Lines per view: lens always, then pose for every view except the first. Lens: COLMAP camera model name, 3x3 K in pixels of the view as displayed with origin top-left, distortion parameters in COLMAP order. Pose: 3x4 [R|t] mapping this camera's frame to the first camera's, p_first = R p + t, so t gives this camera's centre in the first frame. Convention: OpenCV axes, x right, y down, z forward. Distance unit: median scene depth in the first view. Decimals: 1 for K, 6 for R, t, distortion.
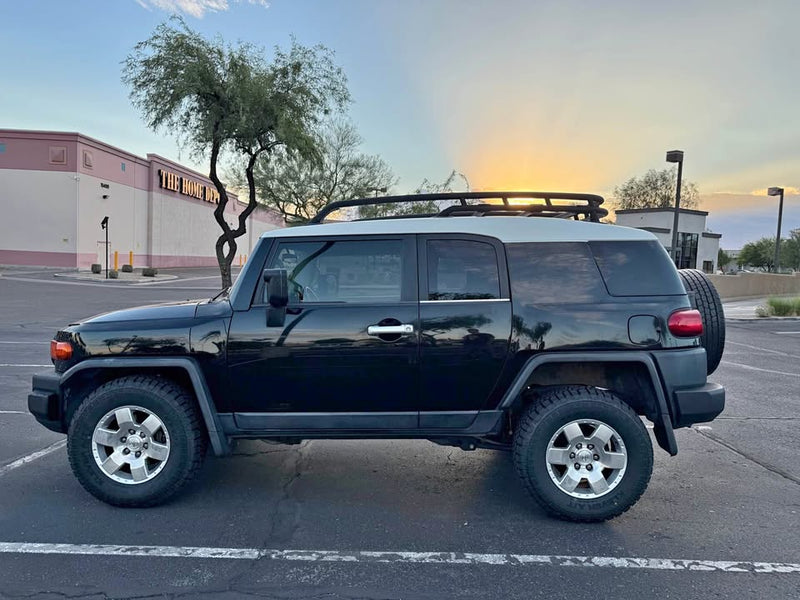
lens RADIAL K [[567.6, 0, 401.0], [0, 567.6, 304.5], [0, 0, 1]] dist [0.034536, -0.040628]
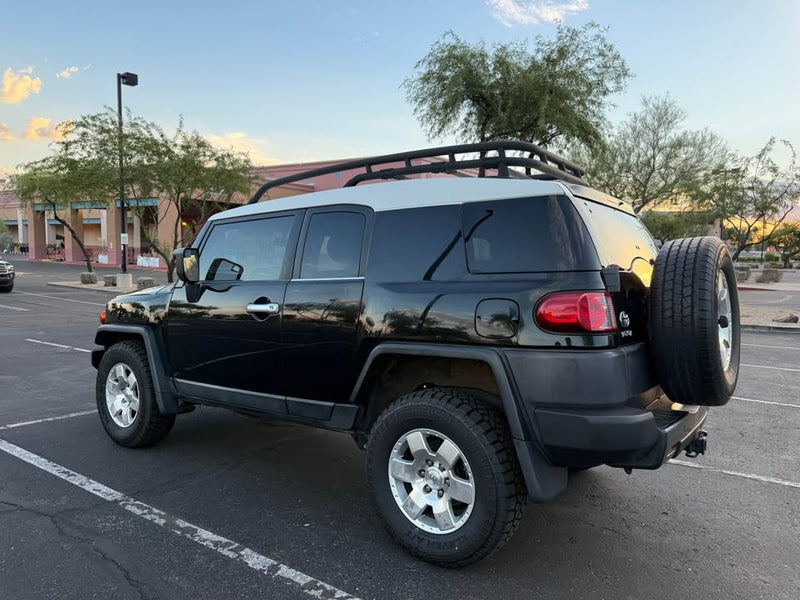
lens RADIAL K [[567.6, 0, 394.4], [0, 567.6, 299.6], [0, 0, 1]] dist [0.034536, -0.040628]
pose [[0.816584, 0.021994, -0.576808, 0.717462], [-0.026821, 0.999640, 0.000146, 0.022878], [0.576603, 0.015351, 0.816880, 0.324521]]
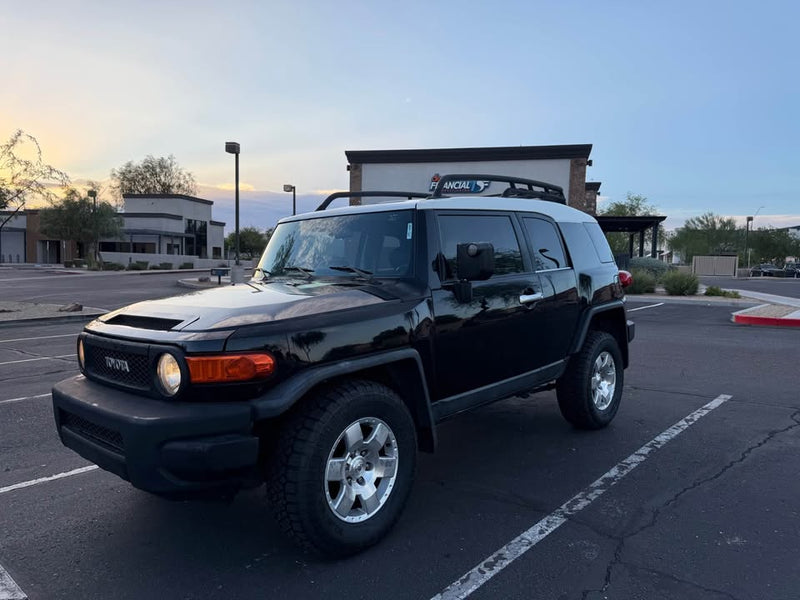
lens RADIAL K [[567.6, 0, 411.0], [0, 567.6, 297.4], [0, 0, 1]] dist [0.034536, -0.040628]
pose [[0.645398, -0.066273, 0.760966, -0.998953], [0.058394, 0.997594, 0.037356, -0.010355], [-0.761611, 0.020327, 0.647715, 0.447861]]
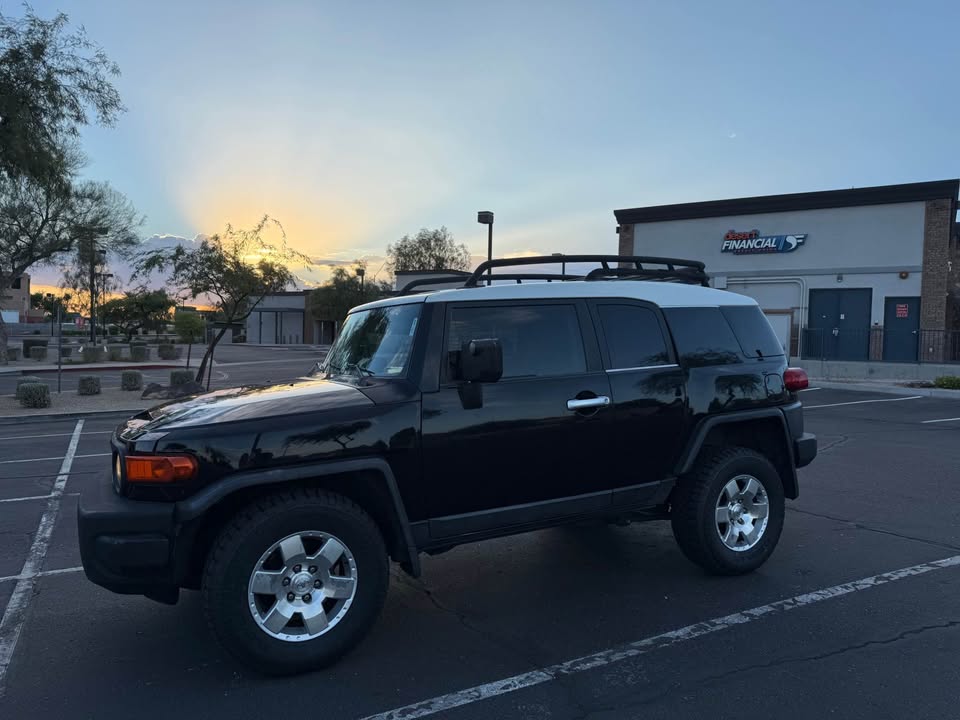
lens RADIAL K [[681.2, 0, 488.7], [0, 681.2, 366.6], [0, 0, 1]] dist [0.034536, -0.040628]
pose [[0.866215, -0.038204, 0.498209, -0.689562], [0.047889, 0.998830, -0.006669, -0.013762], [-0.497372, 0.029635, 0.867031, 0.125356]]
